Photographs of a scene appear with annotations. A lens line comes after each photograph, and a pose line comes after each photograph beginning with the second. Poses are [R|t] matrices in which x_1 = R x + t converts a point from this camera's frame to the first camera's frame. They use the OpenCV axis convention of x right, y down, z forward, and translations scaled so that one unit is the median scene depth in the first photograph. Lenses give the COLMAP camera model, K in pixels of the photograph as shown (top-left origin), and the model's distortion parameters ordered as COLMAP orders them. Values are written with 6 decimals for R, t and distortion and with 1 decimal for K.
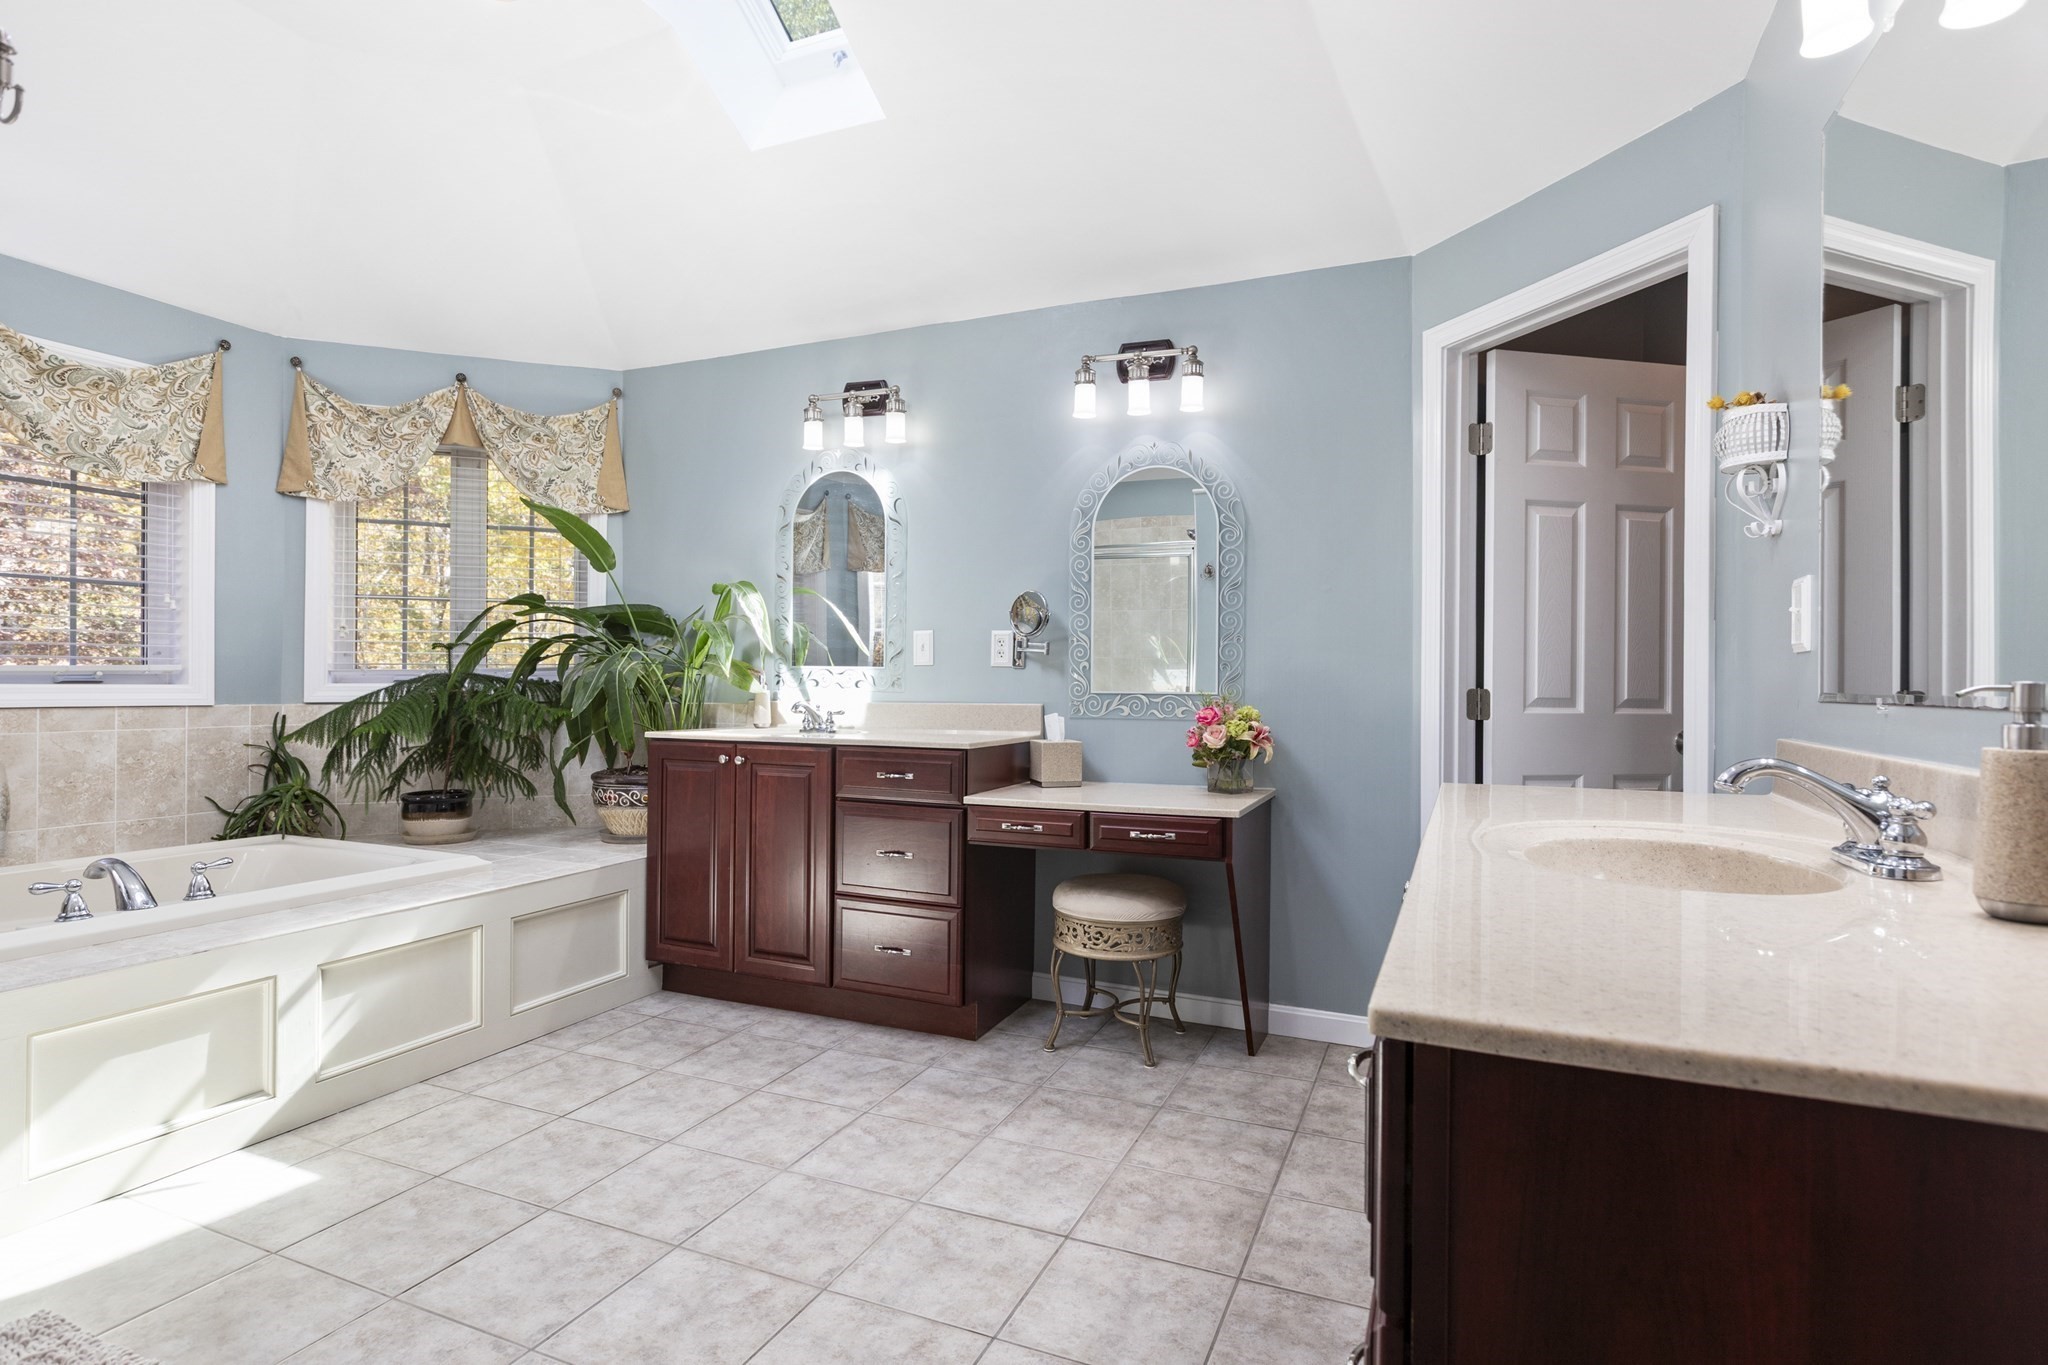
lens RADIAL K [[1006.2, 0, 1025.7], [0, 1006.2, 678.9], [0, 0, 1]] dist [-0.003977, -0.000637]
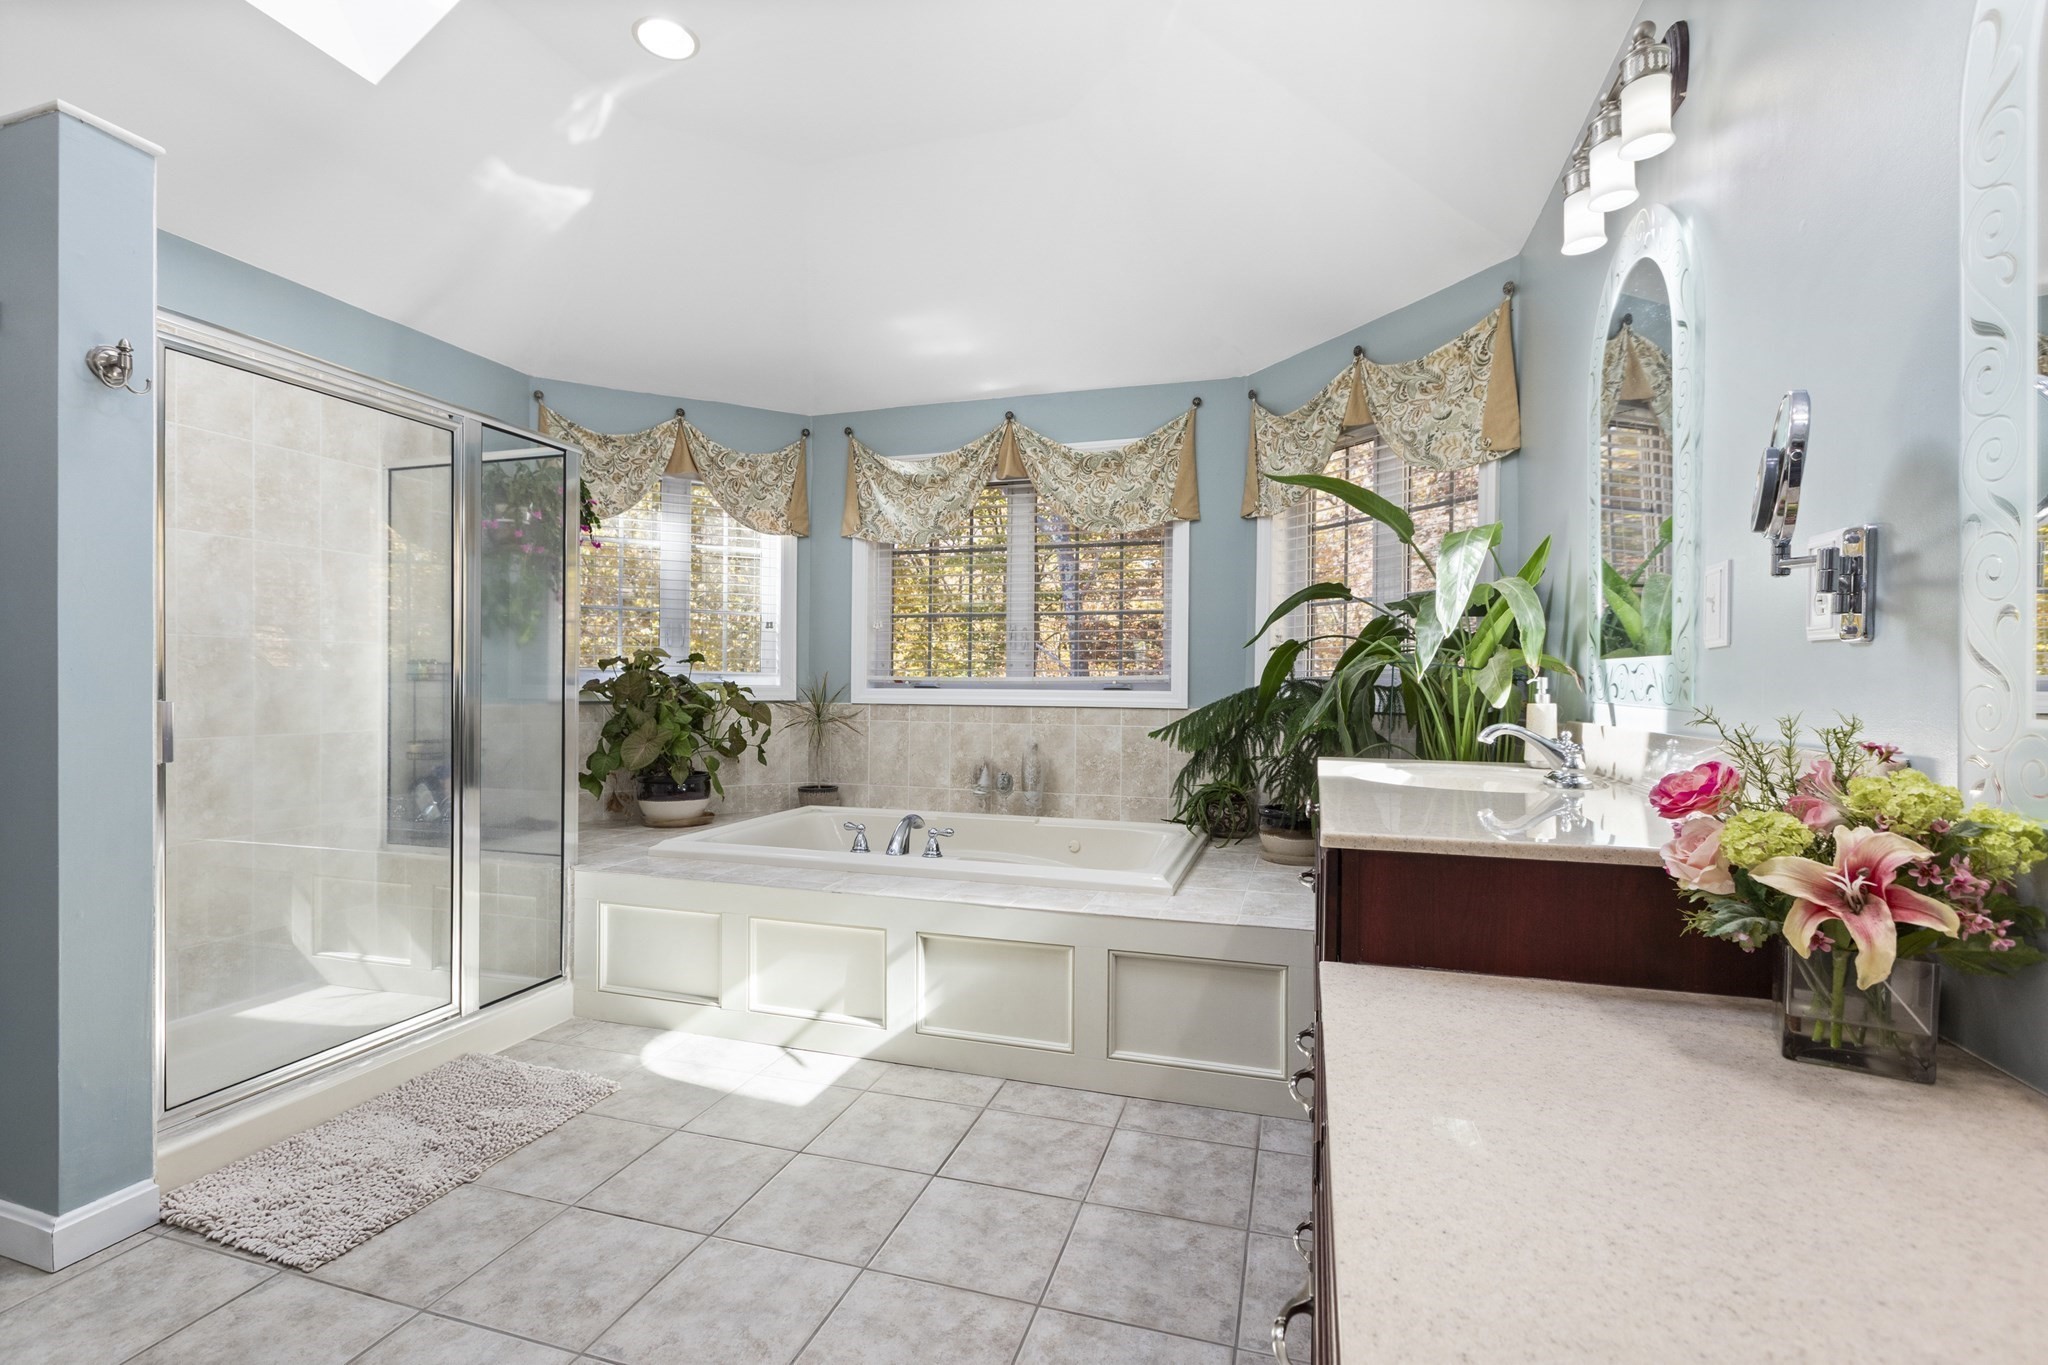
lens RADIAL K [[916.8, 0, 1018.9], [0, 916.8, 691.1], [0, 0, 1]] dist [0.002391, -0.000659]
pose [[0.109610, 0.002840, -0.993971, 0.314700], [-0.000603, 0.999996, 0.002791, 0.002965], [0.993974, 0.000294, 0.109611, 0.874802]]
